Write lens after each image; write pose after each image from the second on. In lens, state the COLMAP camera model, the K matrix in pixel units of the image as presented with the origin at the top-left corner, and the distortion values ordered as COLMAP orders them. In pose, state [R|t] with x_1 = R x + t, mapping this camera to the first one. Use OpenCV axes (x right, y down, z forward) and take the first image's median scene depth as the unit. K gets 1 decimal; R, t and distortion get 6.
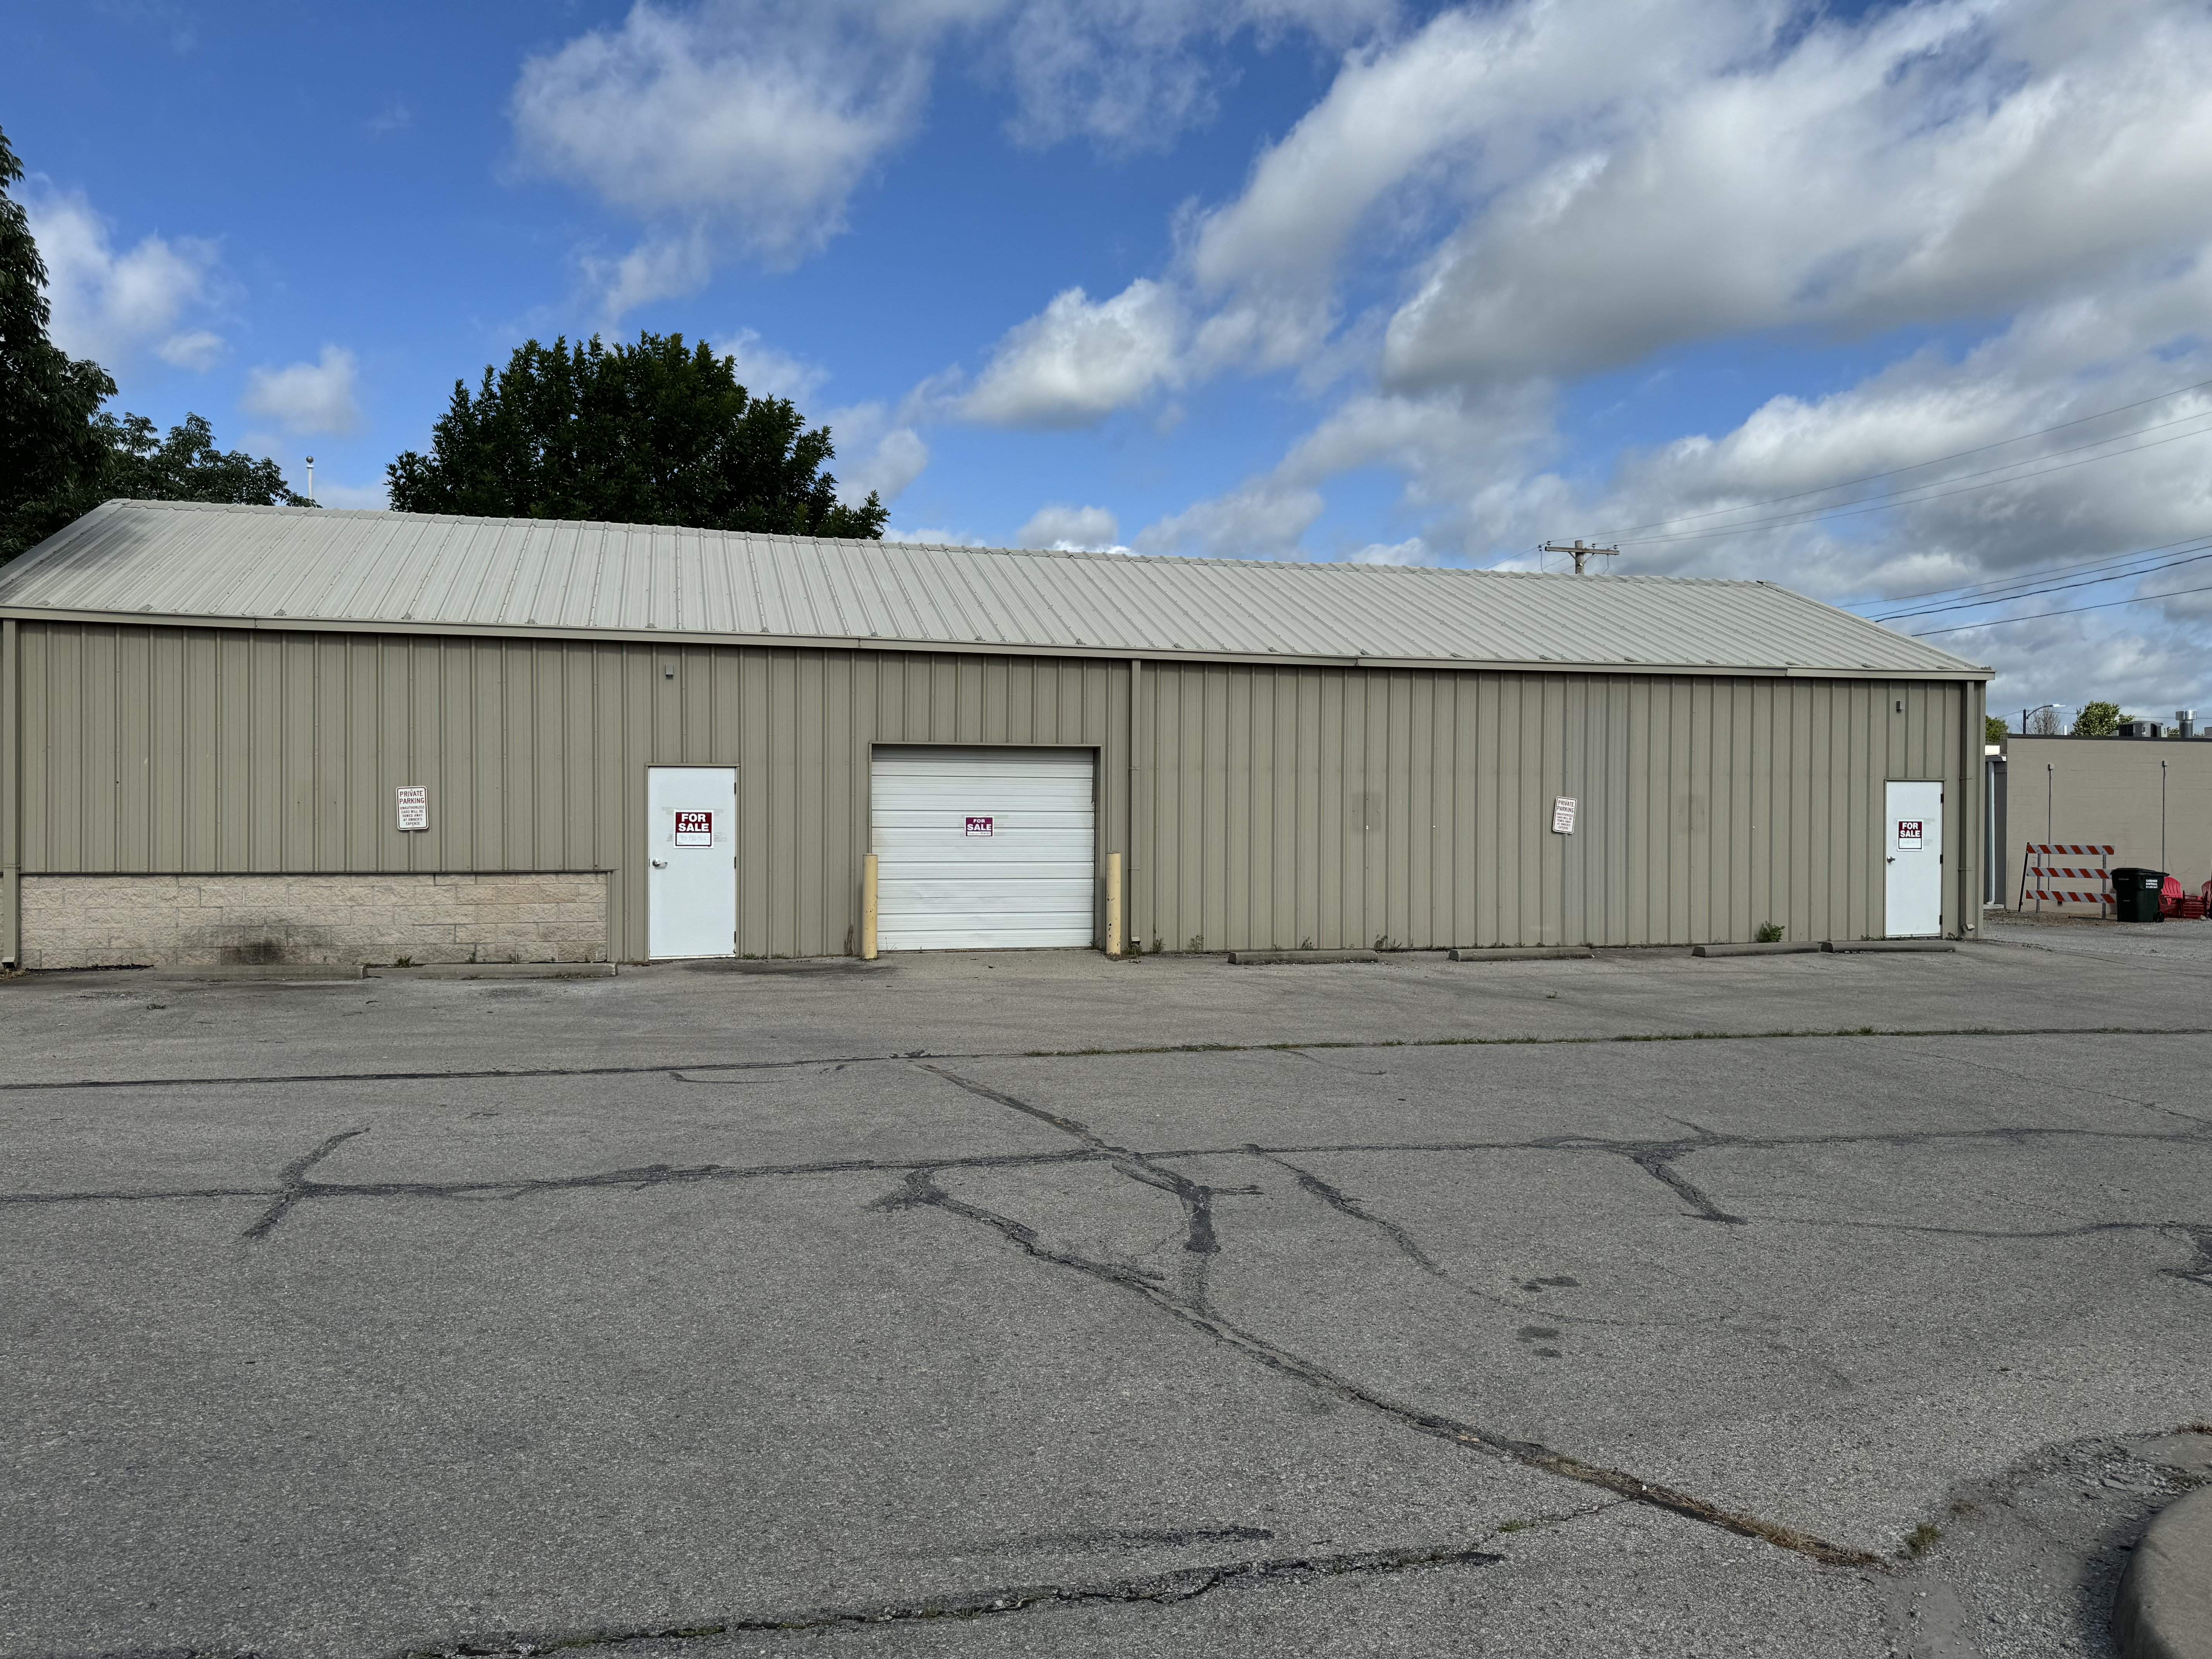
lens RADIAL K [[1548.7, 0, 1106.0], [0, 1548.7, 829.5], [0, 0, 1]] dist [-0.000812, 0.000037]
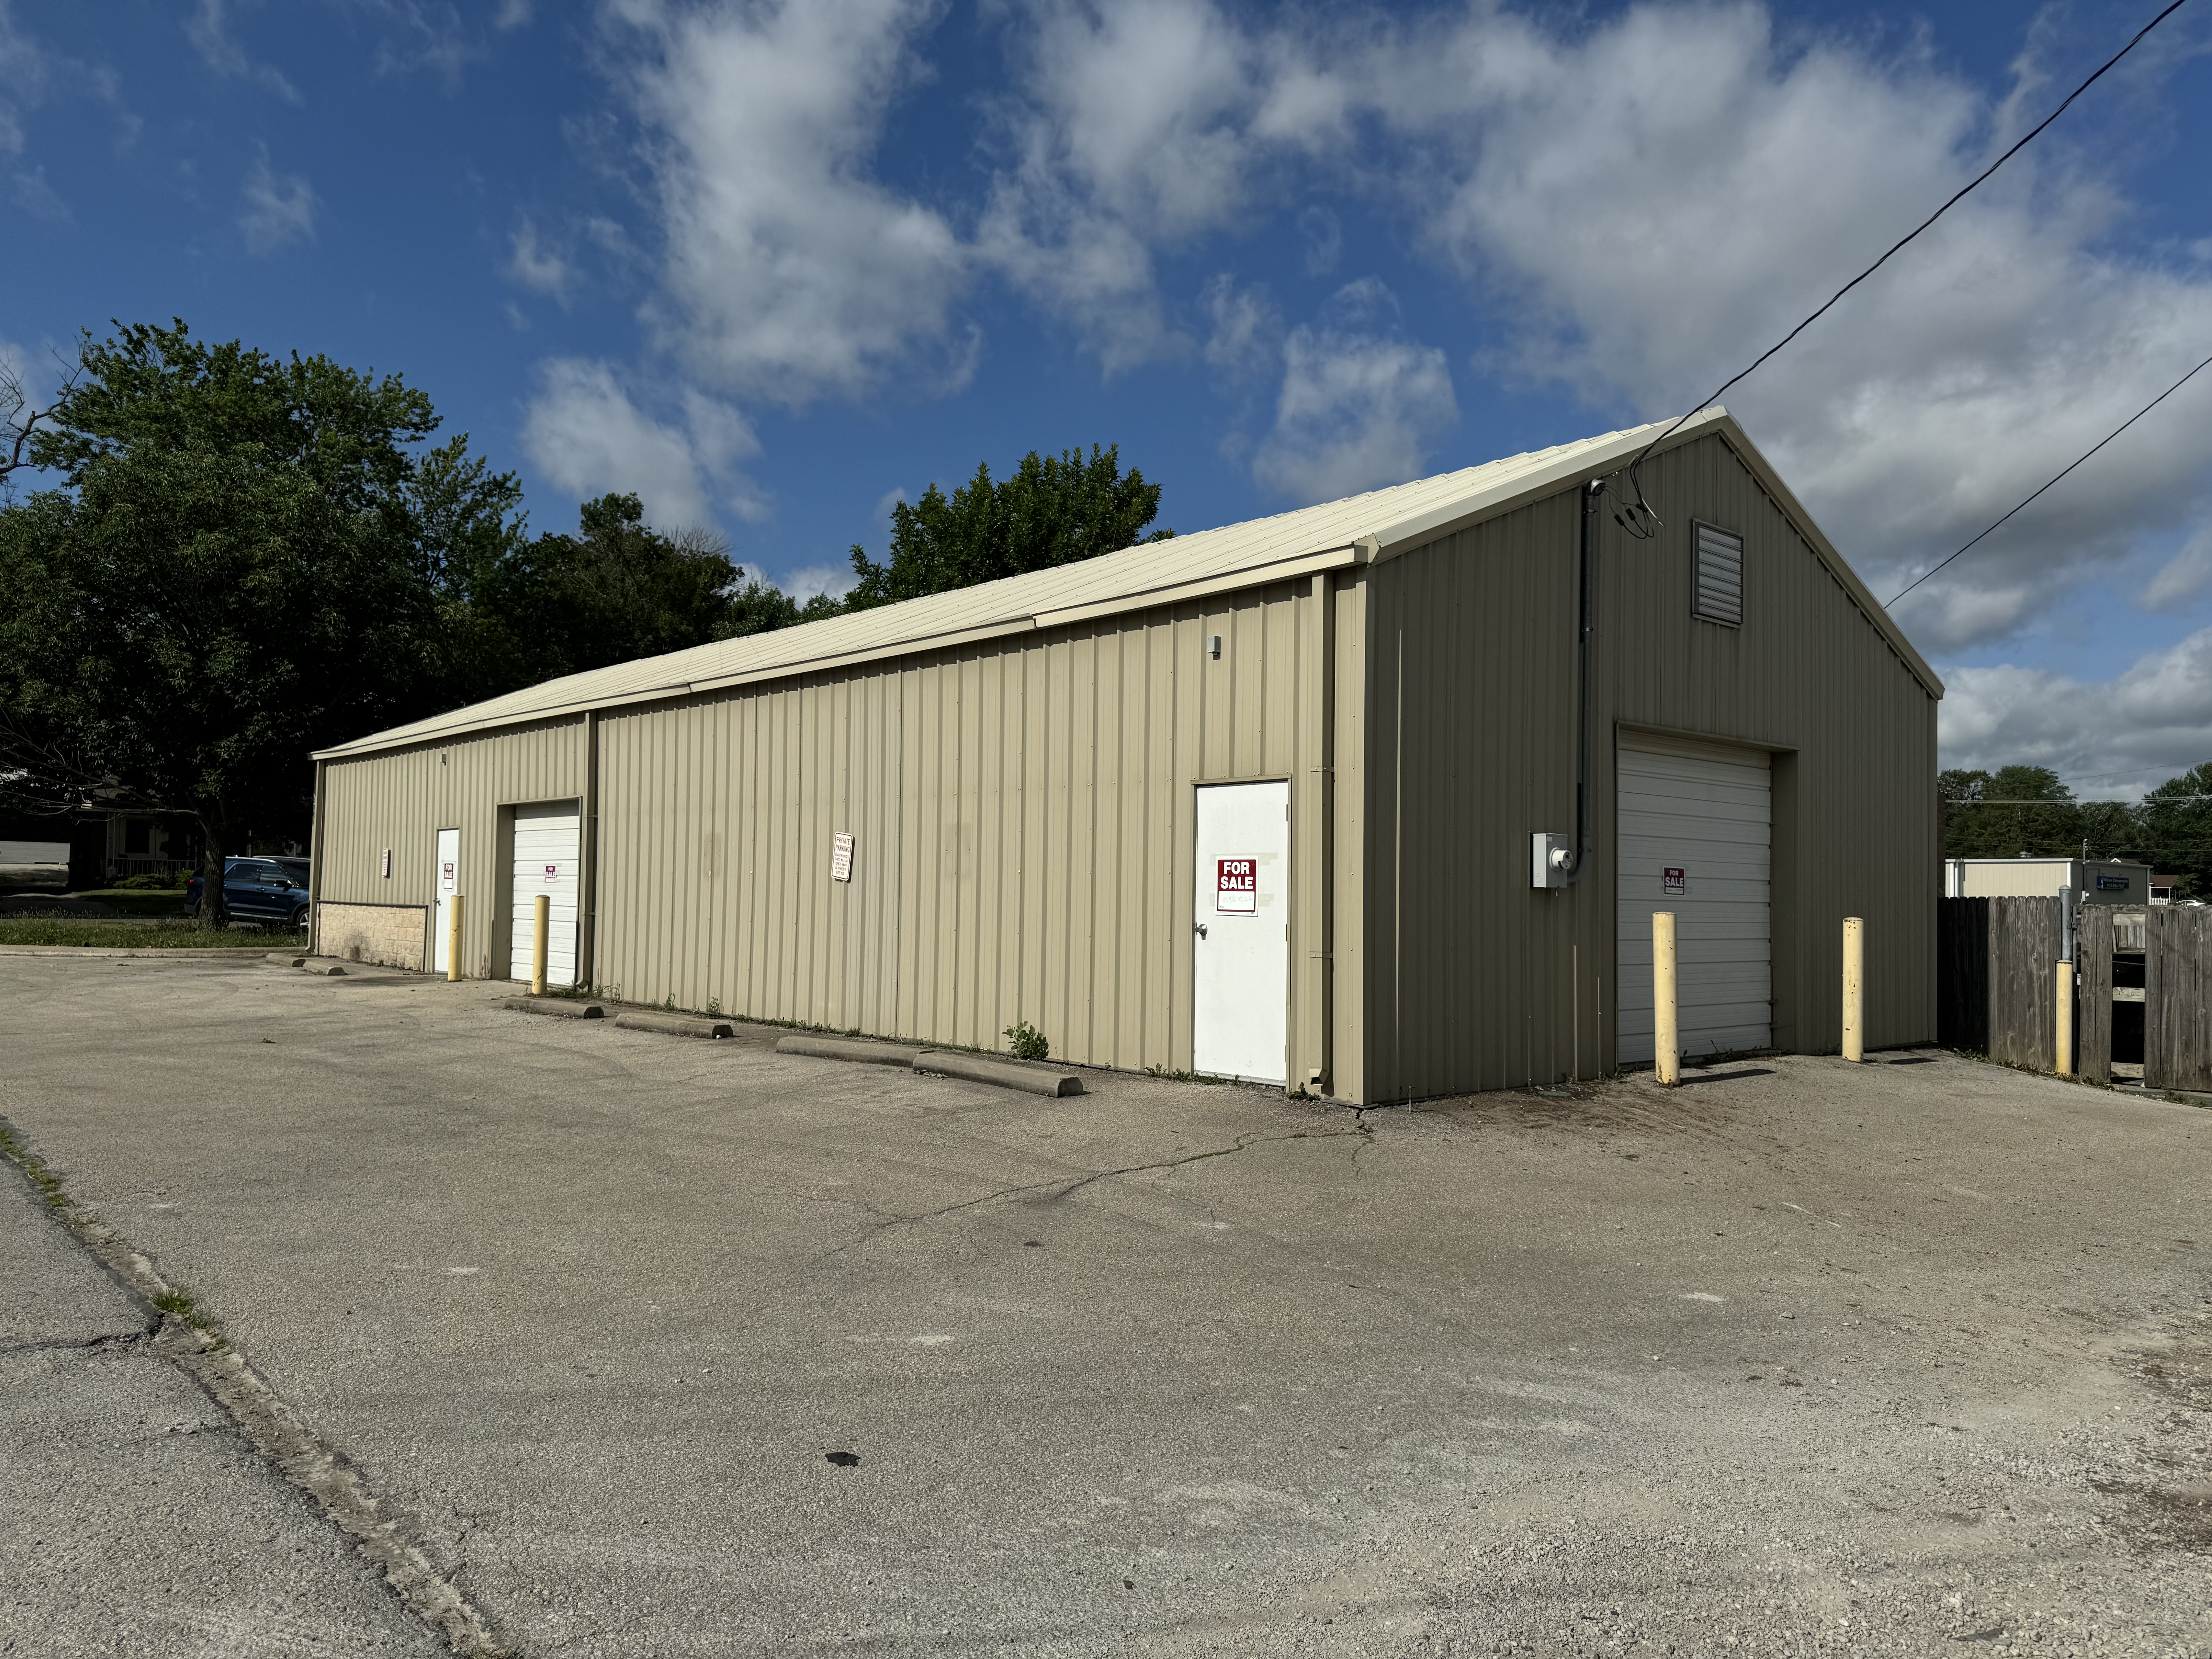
lens RADIAL K [[1548.7, 0, 1106.0], [0, 1548.7, 829.5], [0, 0, 1]] dist [-0.000812, 0.000037]
pose [[0.497525, -0.030573, -0.866911, 0.961170], [-0.015899, 0.998889, -0.044352, 0.008718], [0.867304, 0.035849, 0.496487, 0.699592]]
